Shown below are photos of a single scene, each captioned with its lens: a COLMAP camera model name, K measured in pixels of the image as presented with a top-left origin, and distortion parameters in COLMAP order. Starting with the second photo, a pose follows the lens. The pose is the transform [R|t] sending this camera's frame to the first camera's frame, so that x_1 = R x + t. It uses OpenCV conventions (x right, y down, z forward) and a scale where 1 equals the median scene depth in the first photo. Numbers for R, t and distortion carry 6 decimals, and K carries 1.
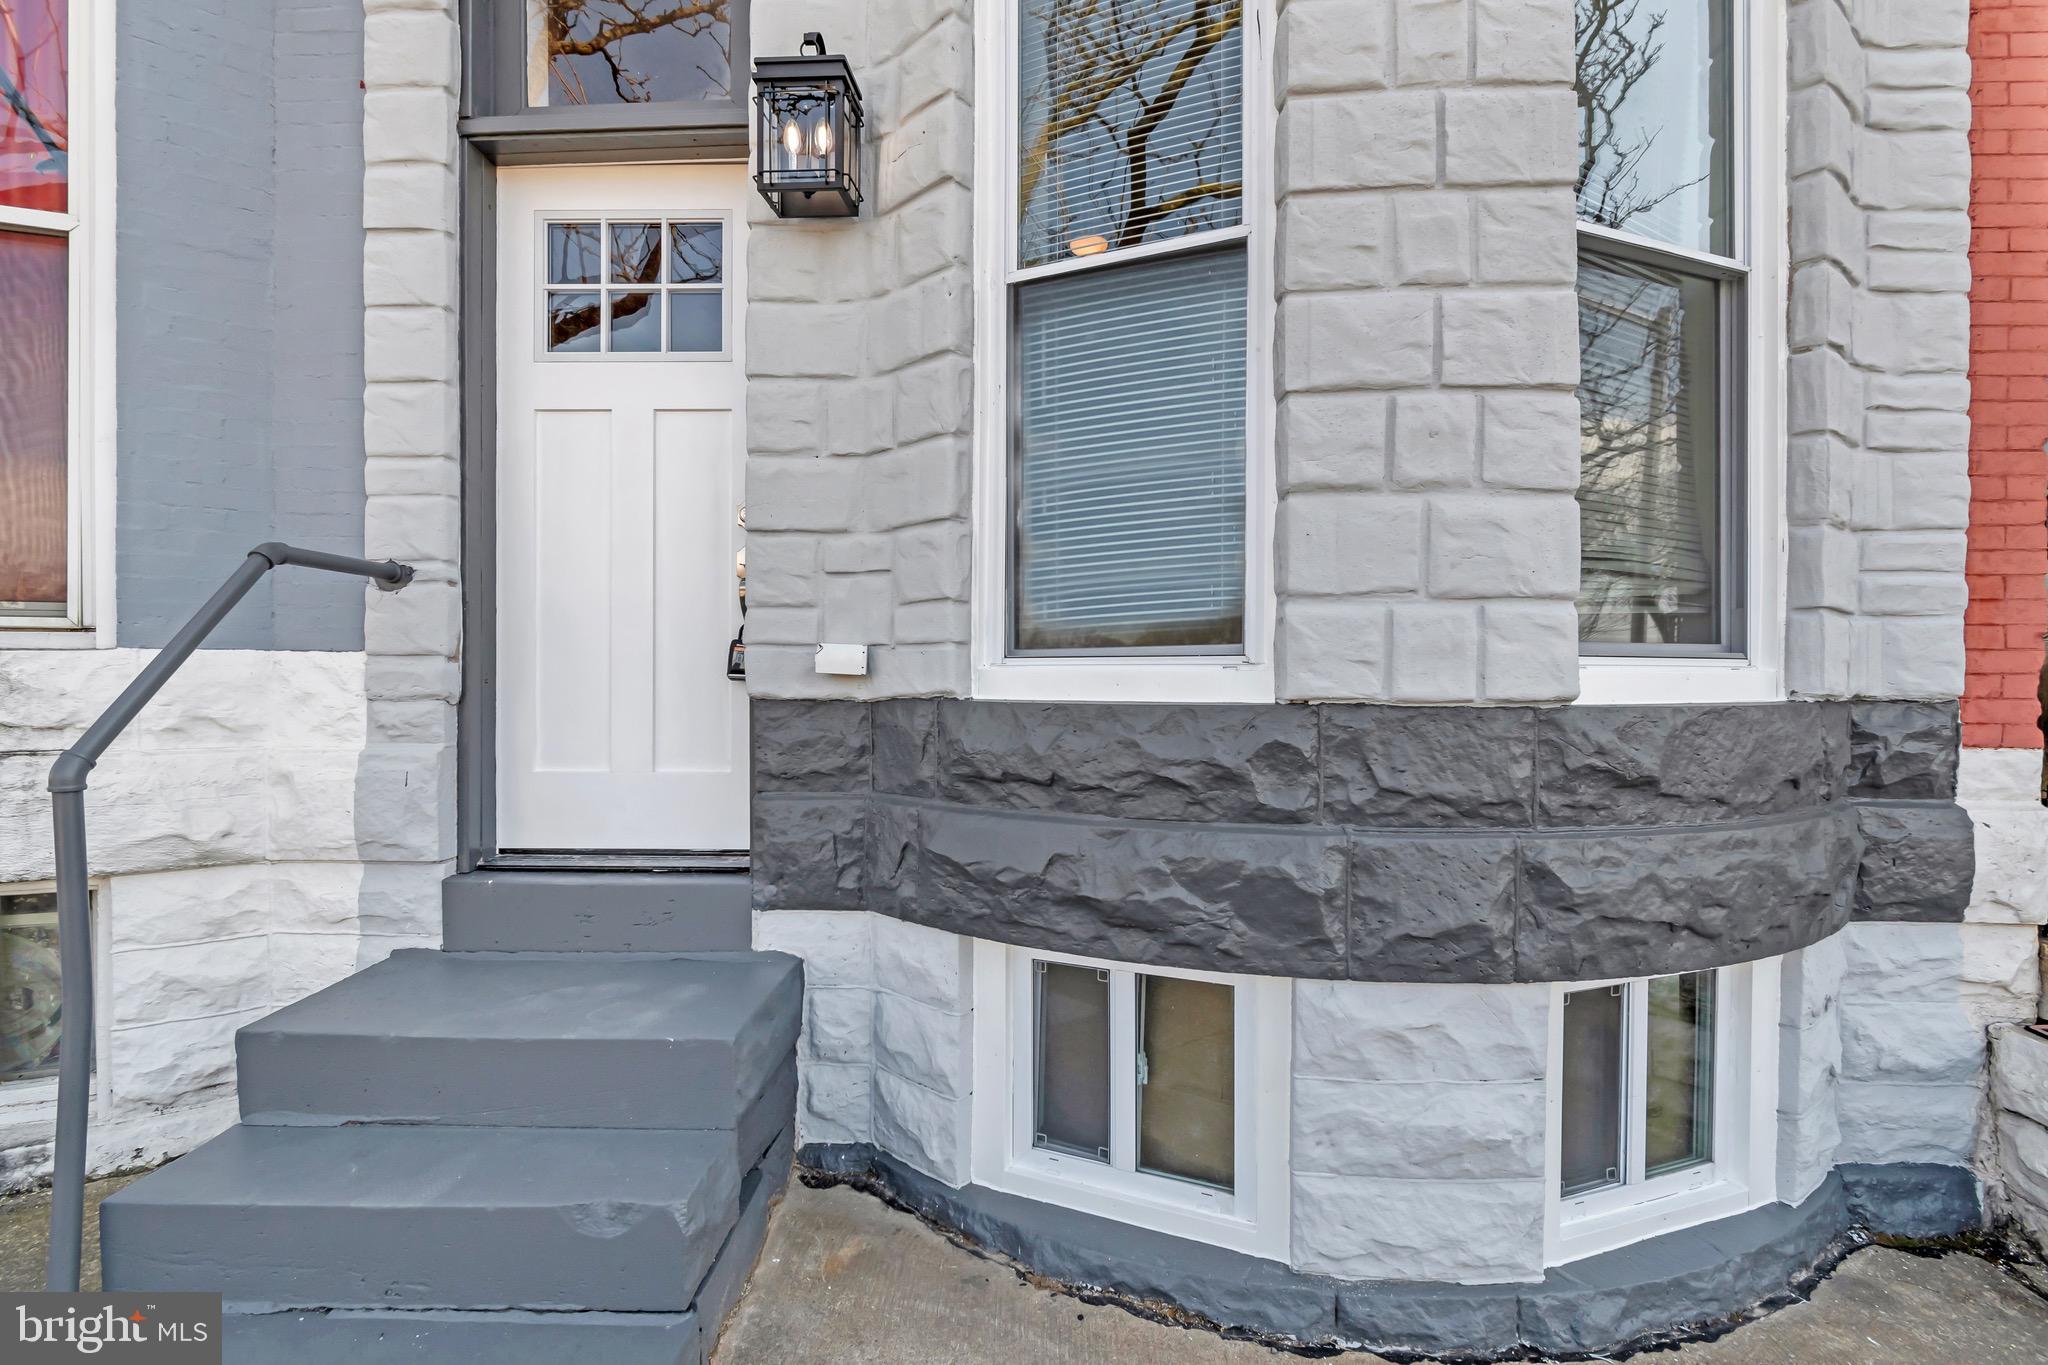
lens RADIAL K [[960.0, 0, 1105.7], [0, 960.0, 687.7], [0, 0, 1]] dist [-0.004759, 0.000678]
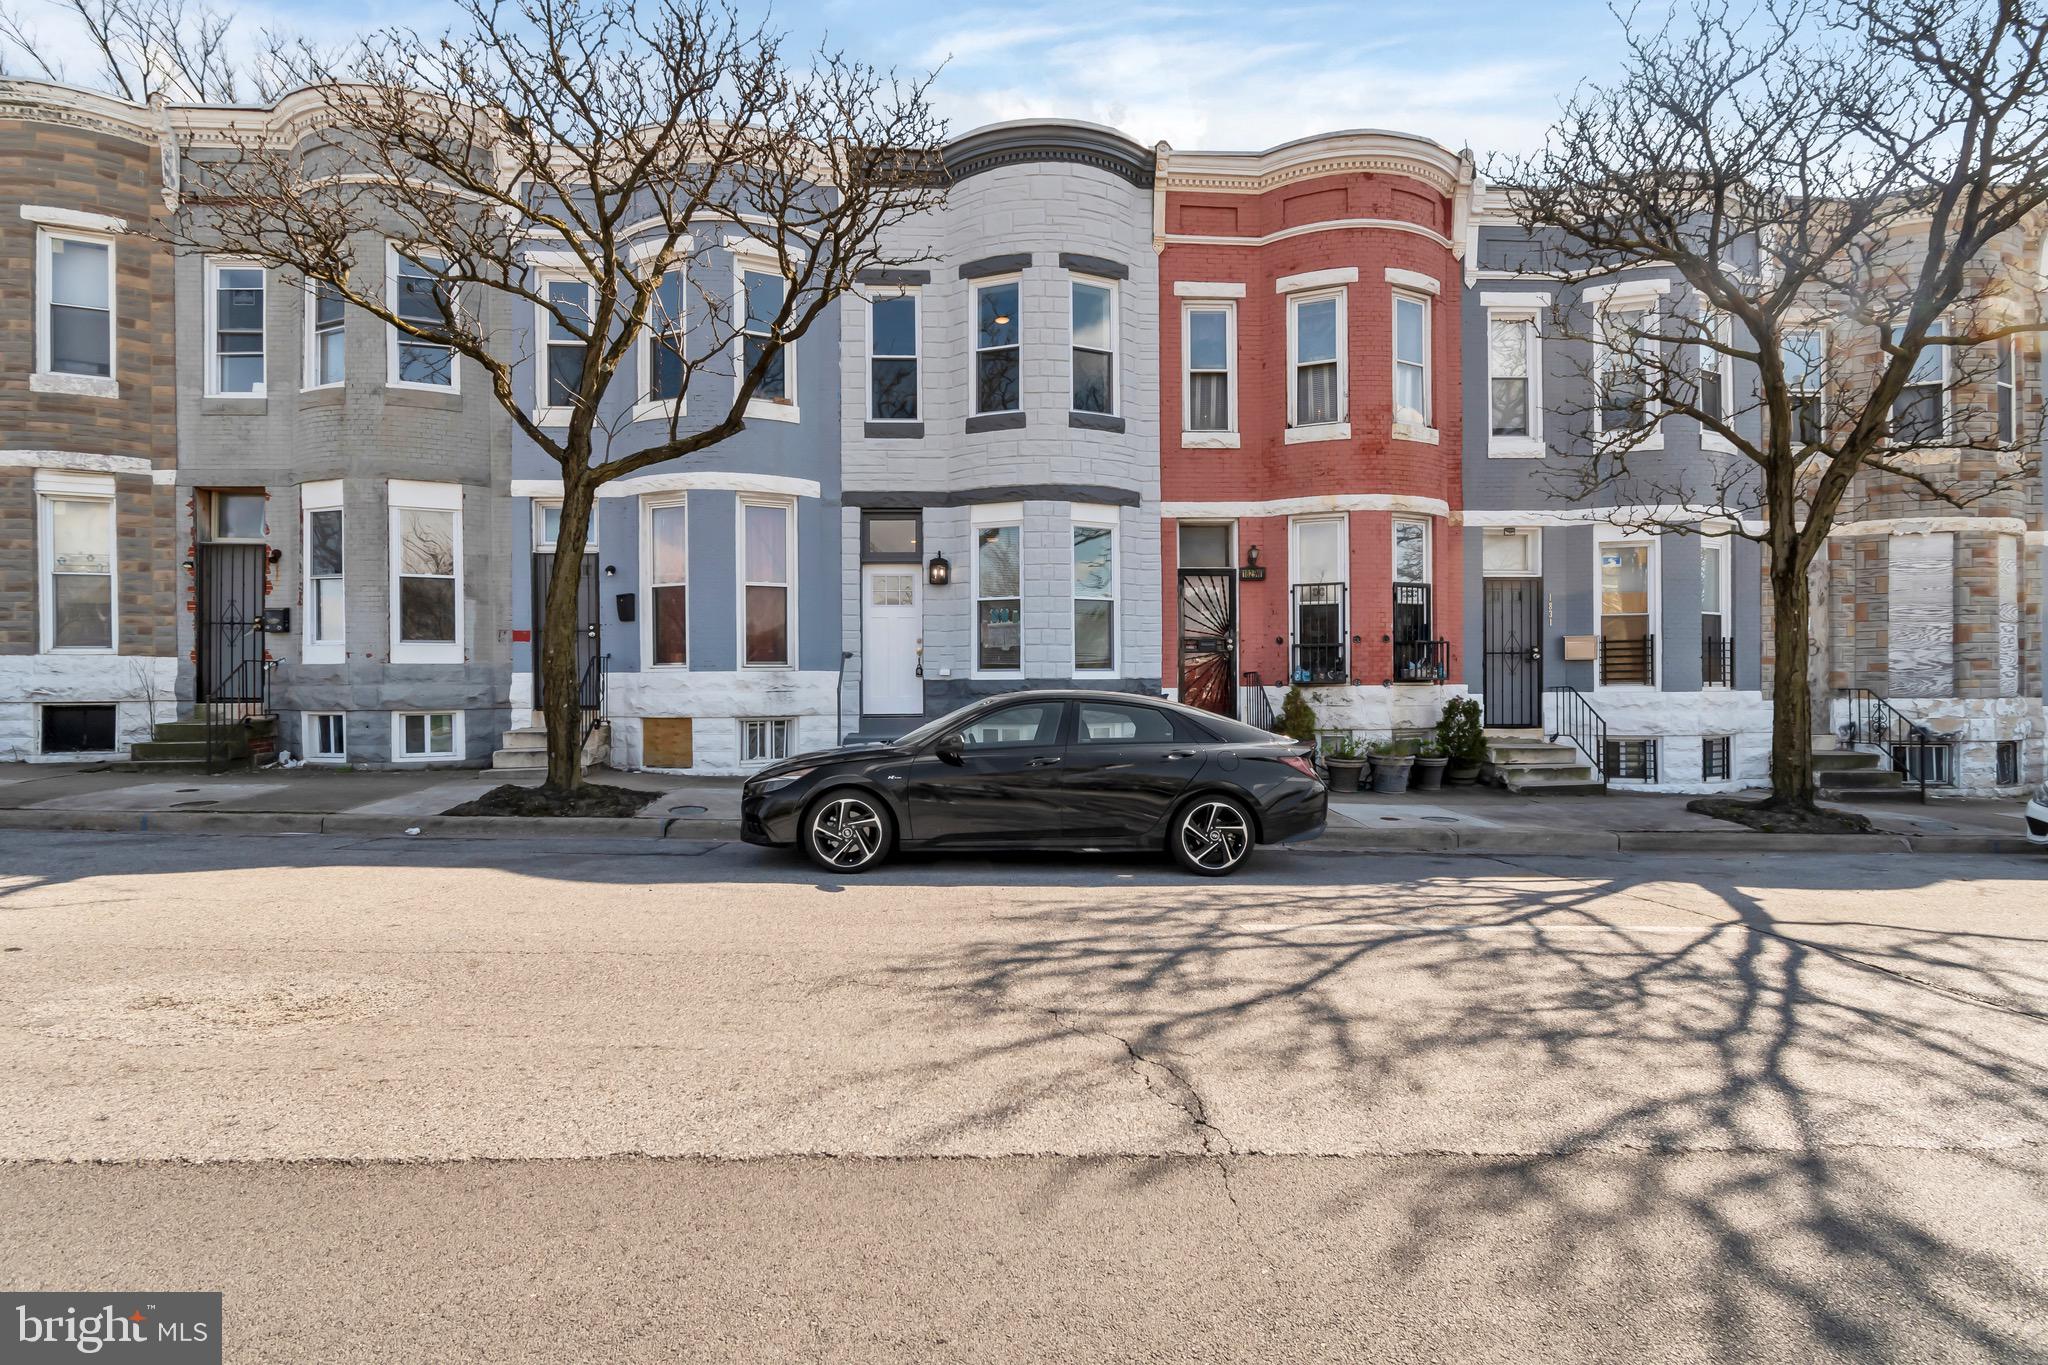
lens RADIAL K [[960.0, 0, 1021.9], [0, 960.0, 684.7], [0, 0, 1]] dist [-0.004759, 0.000678]
pose [[0.999571, -0.006521, 0.028567, -0.014225], [0.006737, 0.999949, -0.007480, 0.082906], [-0.028517, 0.007669, 0.999564, -4.329667]]
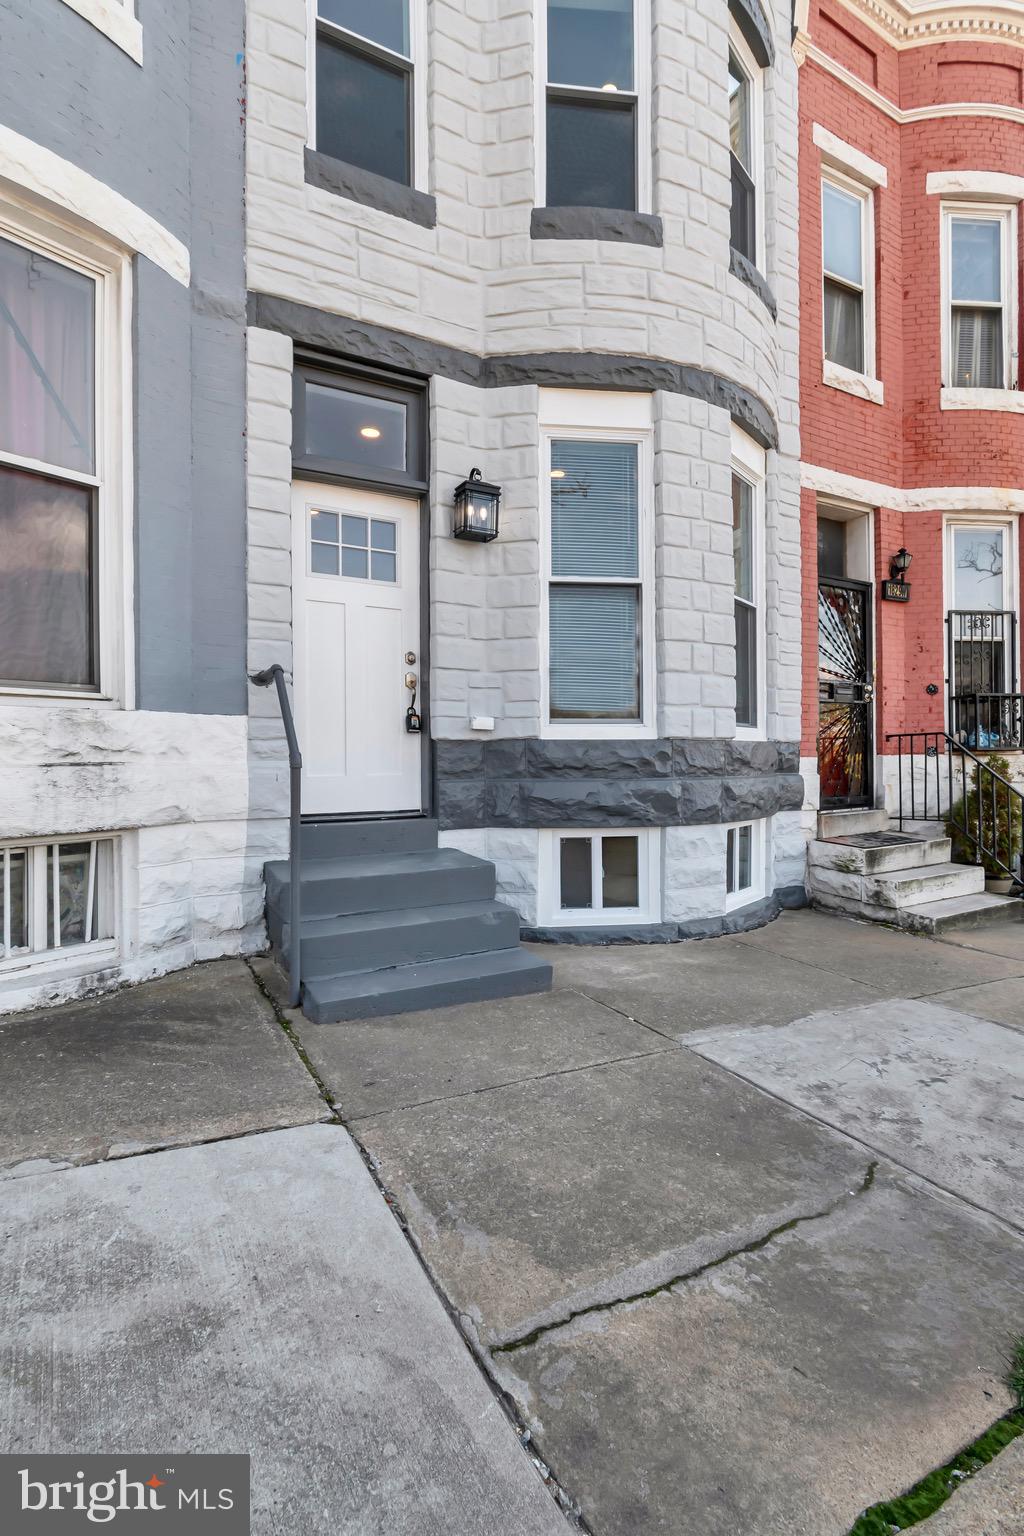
lens RADIAL K [[720.0, 0, 550.2], [0, 720.0, 763.8], [0, 0, 1]] dist [-0.004759, 0.000678]
pose [[0.862212, -0.008851, 0.506471, -1.122489], [0.010864, 0.999940, -0.001021, 0.082152], [-0.506431, 0.006382, 0.862257, -0.709204]]
